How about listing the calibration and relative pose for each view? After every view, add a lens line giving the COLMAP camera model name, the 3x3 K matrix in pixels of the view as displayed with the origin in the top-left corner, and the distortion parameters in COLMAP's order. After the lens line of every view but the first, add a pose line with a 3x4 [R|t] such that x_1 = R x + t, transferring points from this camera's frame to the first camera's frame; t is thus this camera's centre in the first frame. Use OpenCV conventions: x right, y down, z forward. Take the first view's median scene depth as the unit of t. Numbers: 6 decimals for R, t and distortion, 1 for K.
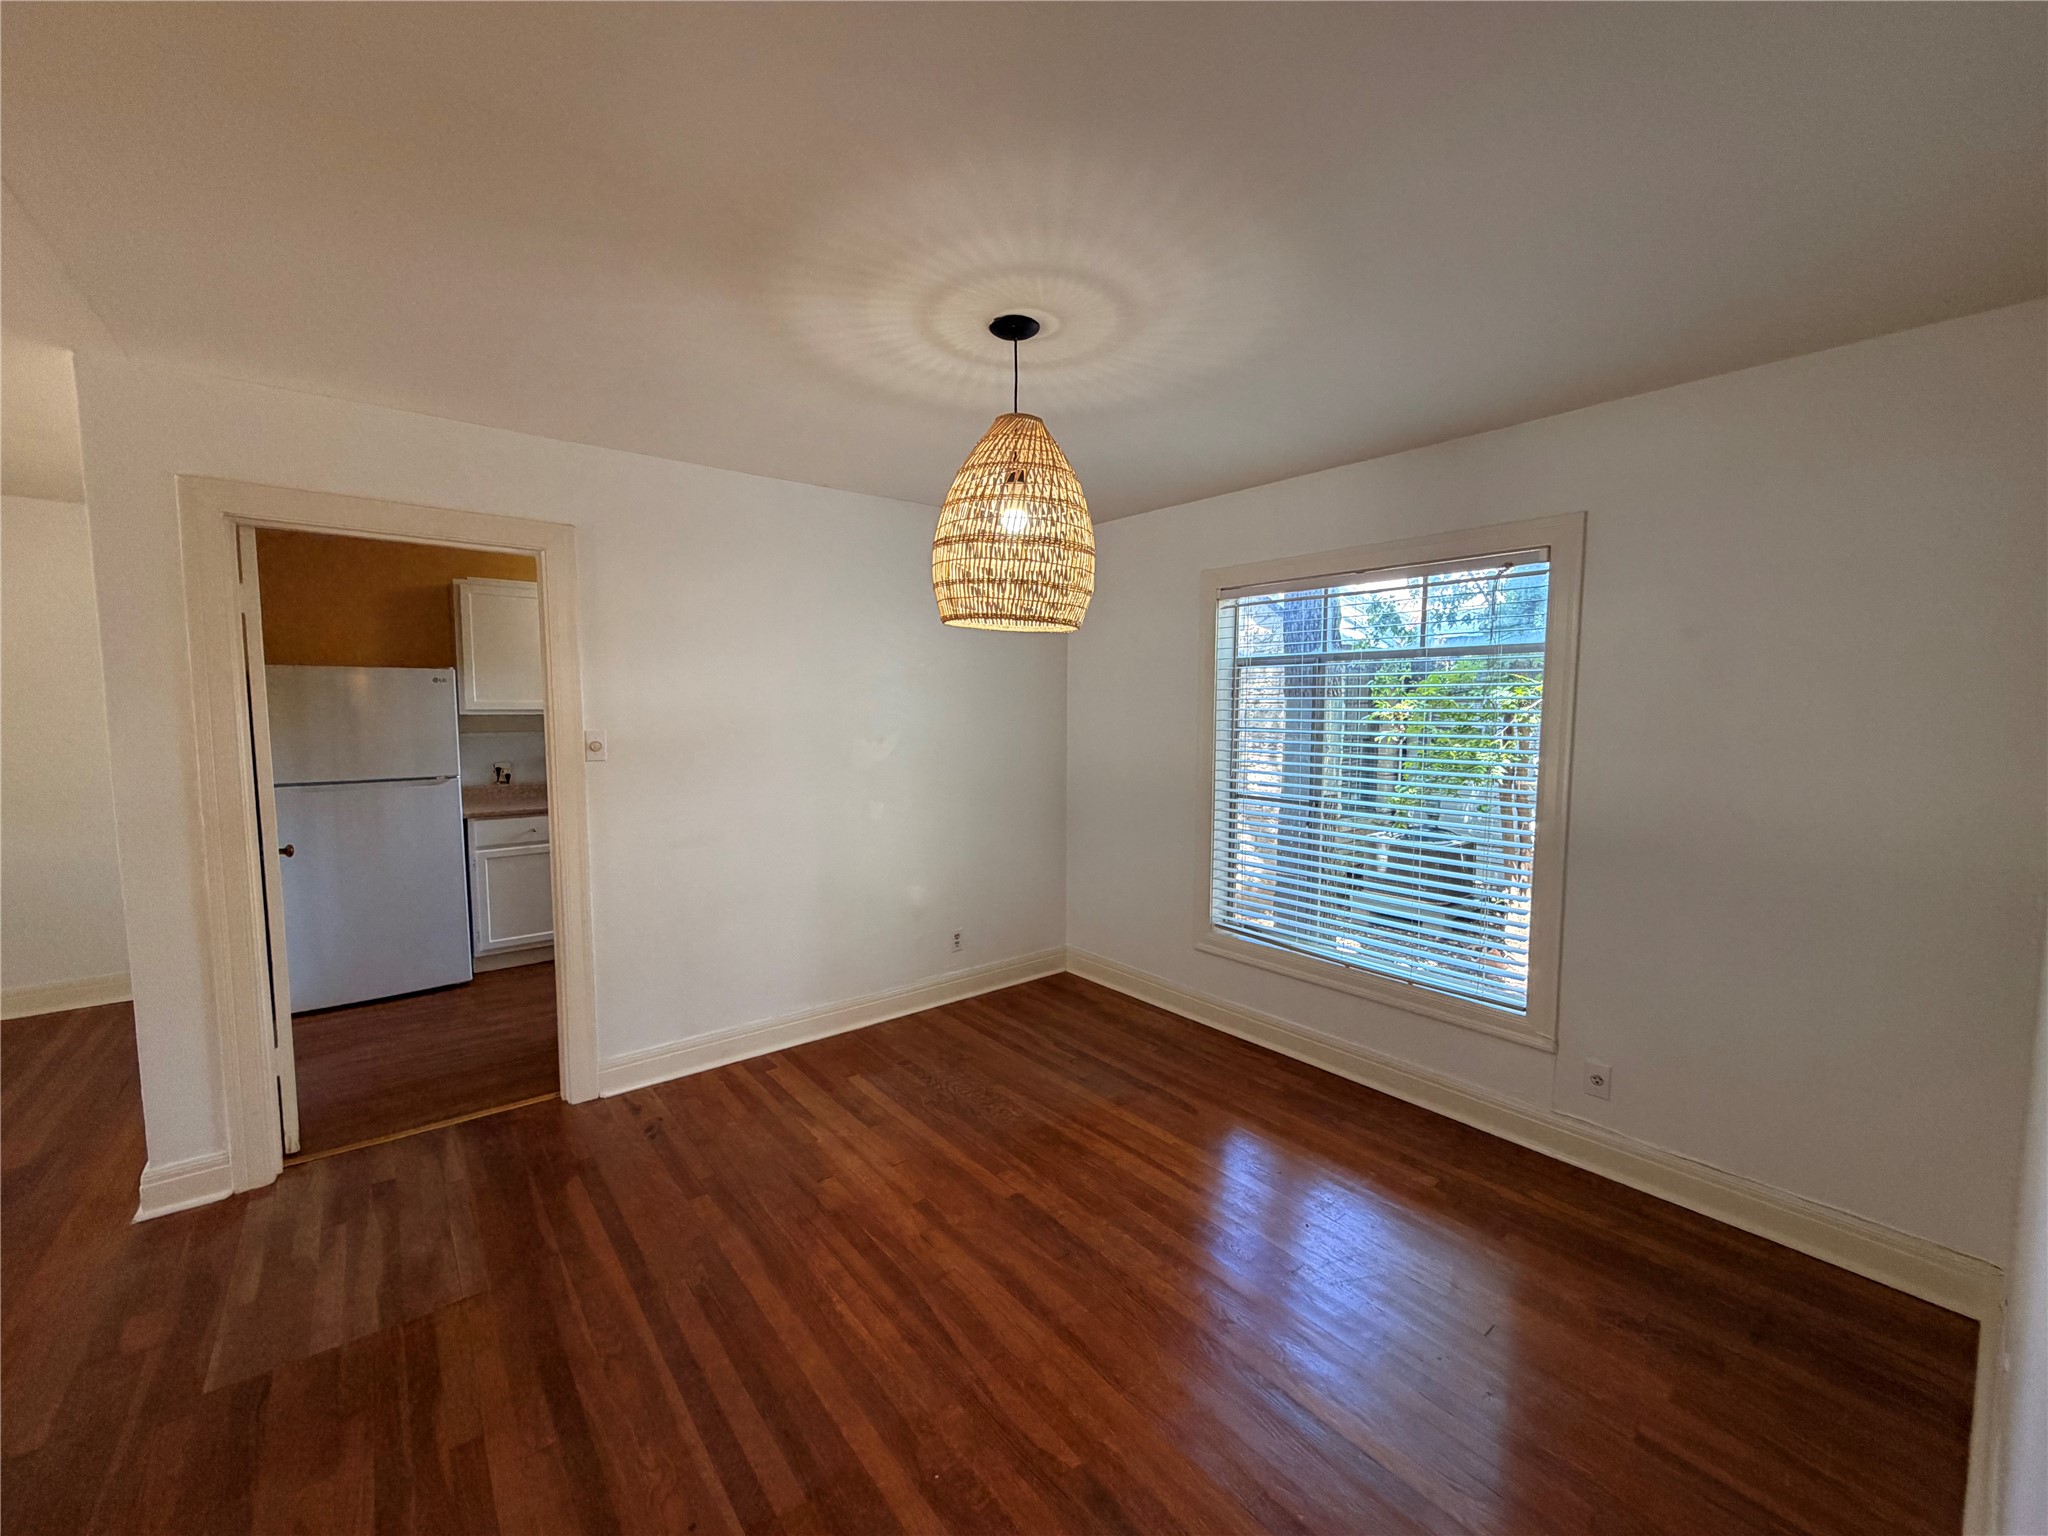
lens RADIAL K [[818.5, 0, 1024.0], [0, 818.5, 768.0], [0, 0, 1]] dist [0.000165, -0.000028]
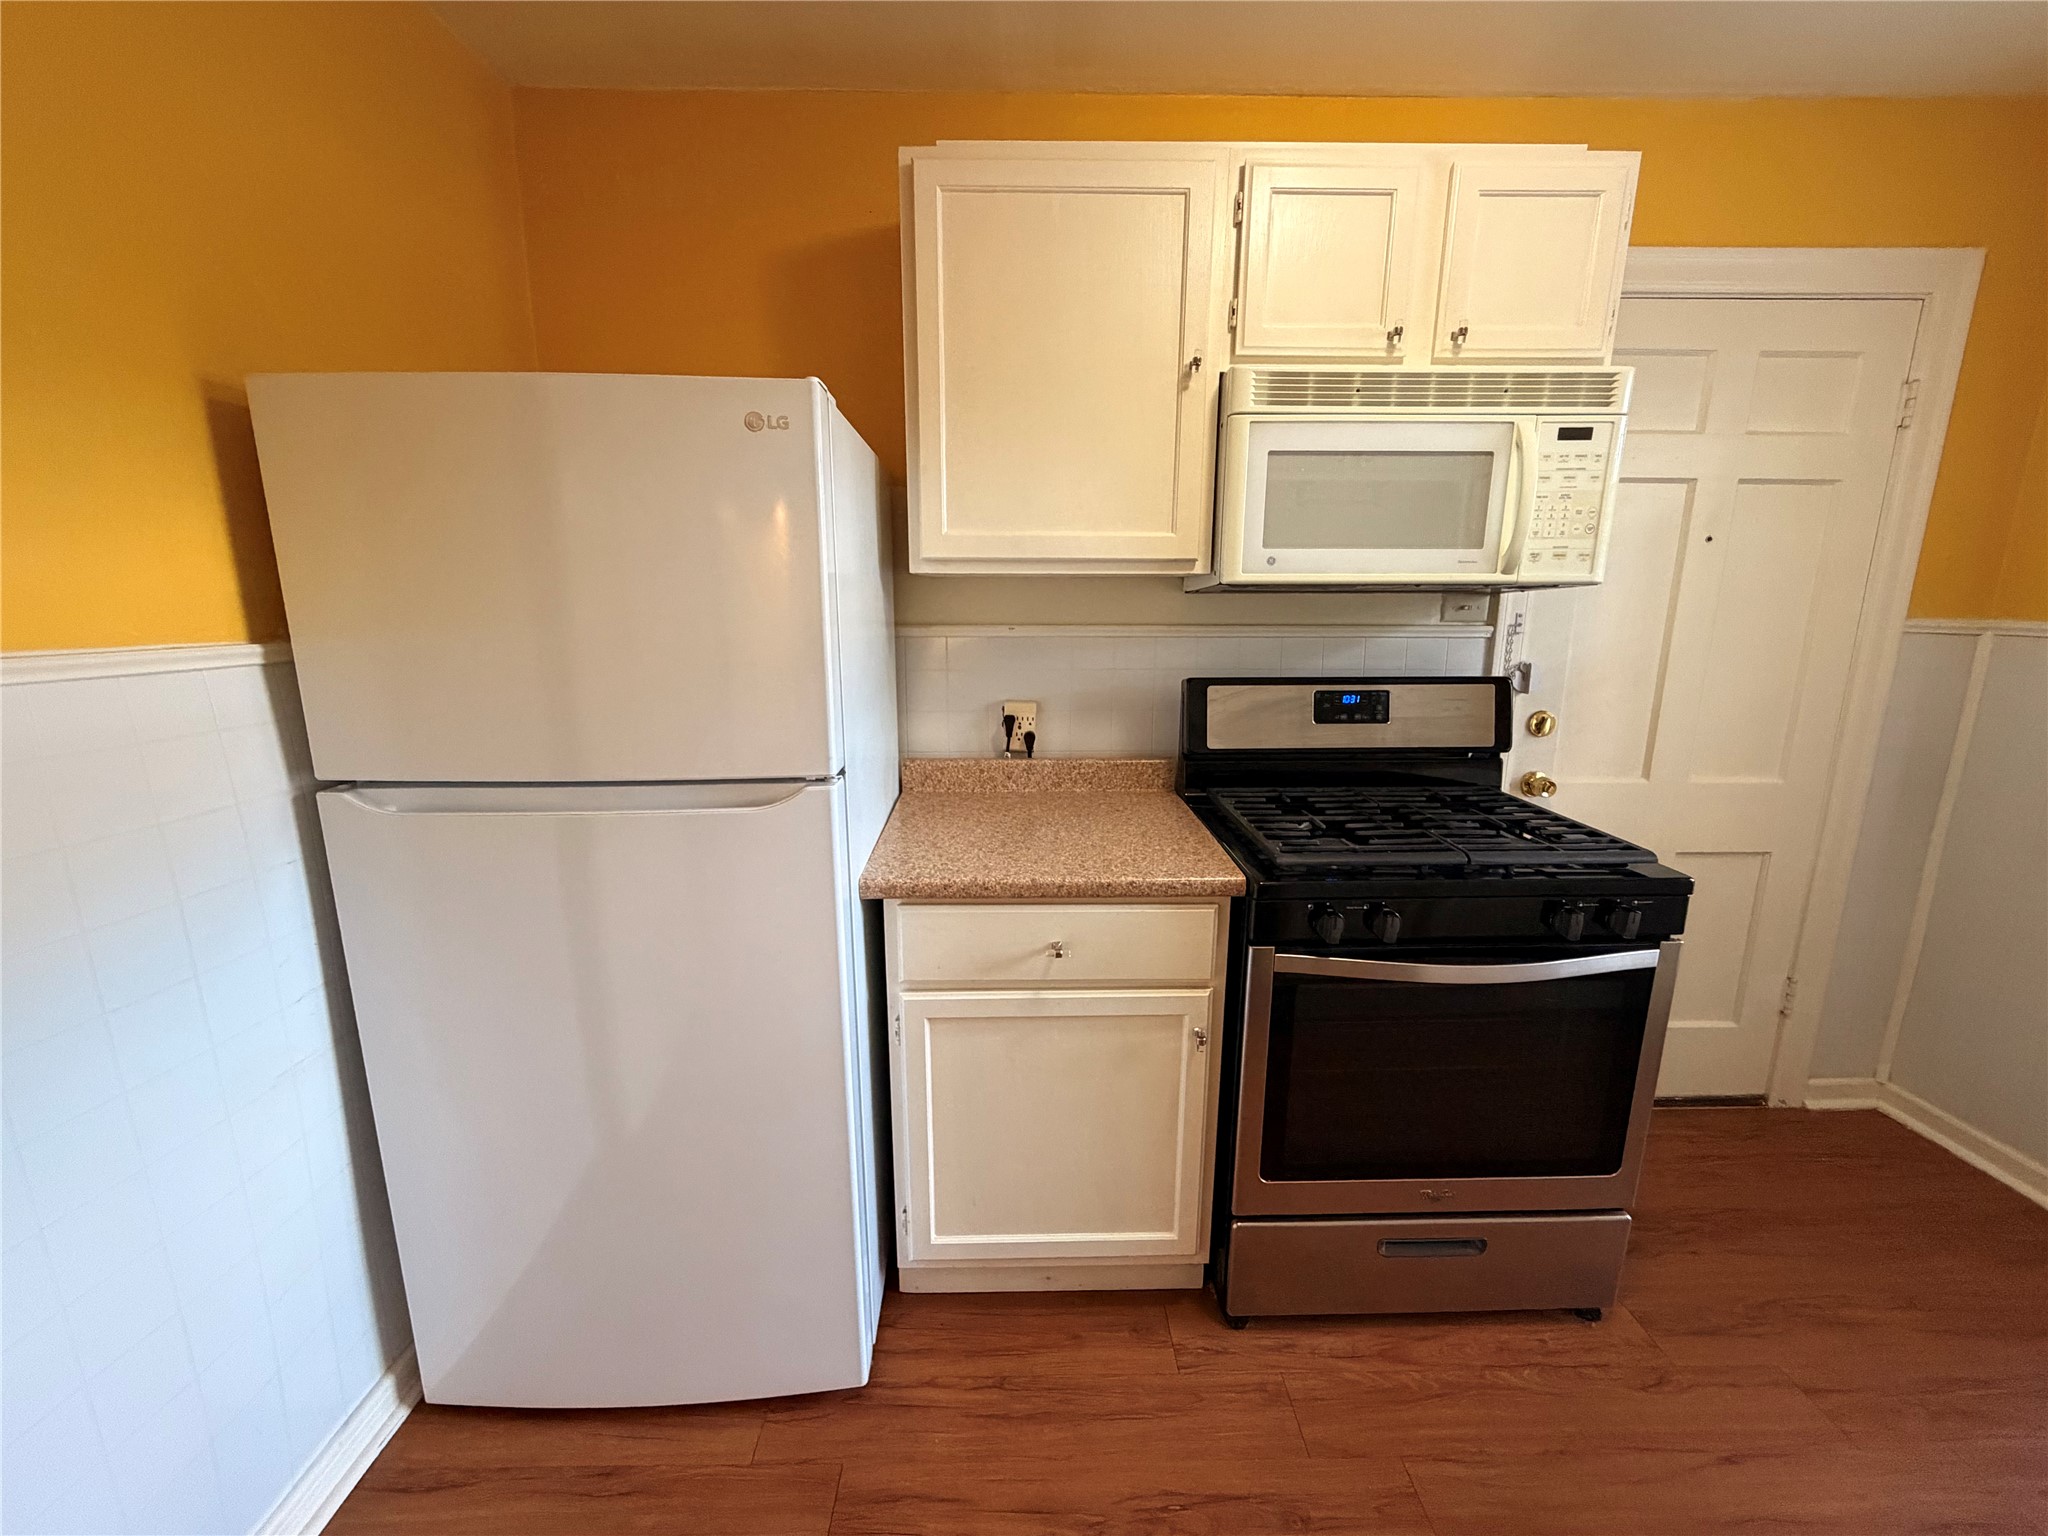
lens RADIAL K [[818.5, 0, 1024.0], [0, 818.5, 768.0], [0, 0, 1]] dist [0.000165, -0.000028]
pose [[0.793482, 0.124790, -0.595663, -0.441868], [-0.049527, 0.988746, 0.141165, -0.036700], [0.606575, -0.082510, 0.790733, 0.767539]]
